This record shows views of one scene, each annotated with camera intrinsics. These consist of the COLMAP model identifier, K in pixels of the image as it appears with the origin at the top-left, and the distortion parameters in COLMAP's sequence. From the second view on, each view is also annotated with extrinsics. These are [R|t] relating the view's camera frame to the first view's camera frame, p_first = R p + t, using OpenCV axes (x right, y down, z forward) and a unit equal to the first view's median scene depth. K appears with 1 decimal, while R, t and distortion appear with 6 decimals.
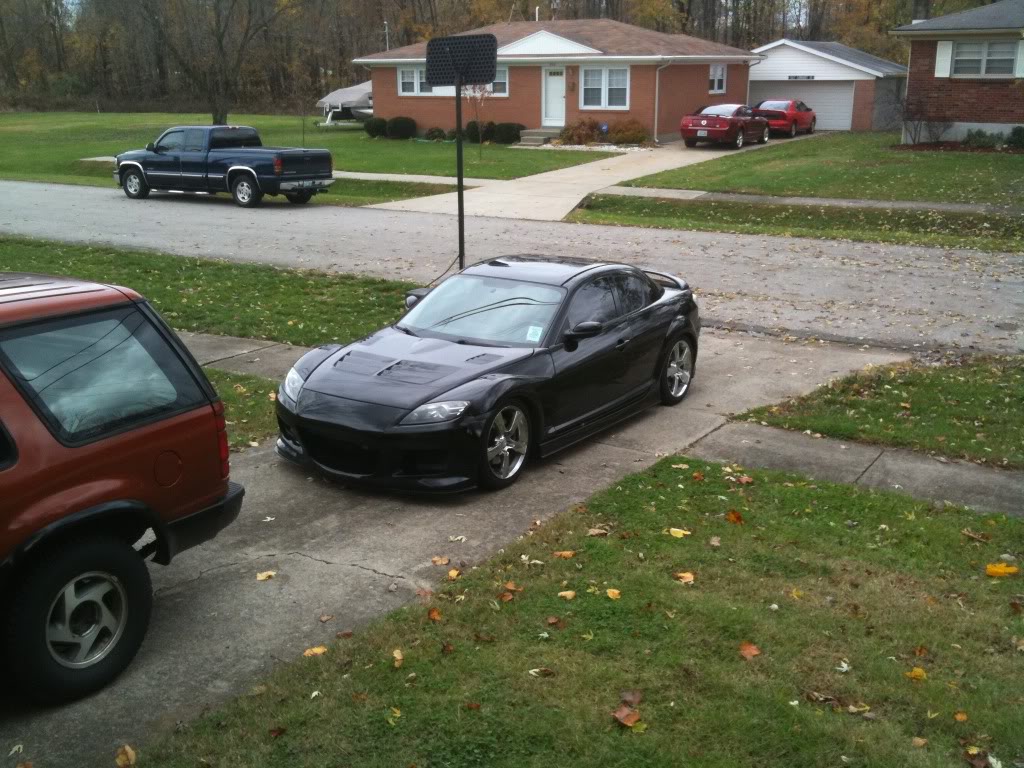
lens RADIAL K [[1129.5, 0, 512.0], [0, 1129.5, 384.0], [0, 0, 1]] dist [0.109247, -0.332162]
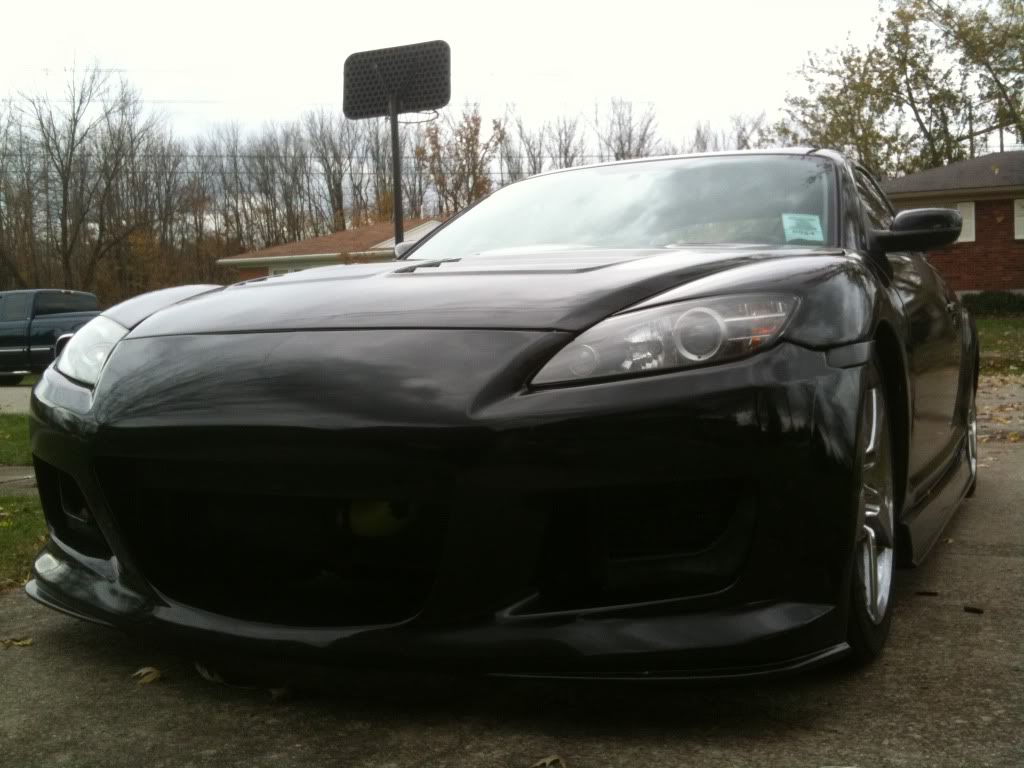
lens RADIAL K [[1129.5, 0, 512.0], [0, 1129.5, 384.0], [0, 0, 1]] dist [0.109247, -0.332162]
pose [[0.992104, -0.029665, 0.121862, -0.115894], [0.055430, 0.975293, -0.213847, 0.074653], [-0.112507, 0.218913, 0.969236, 0.671380]]
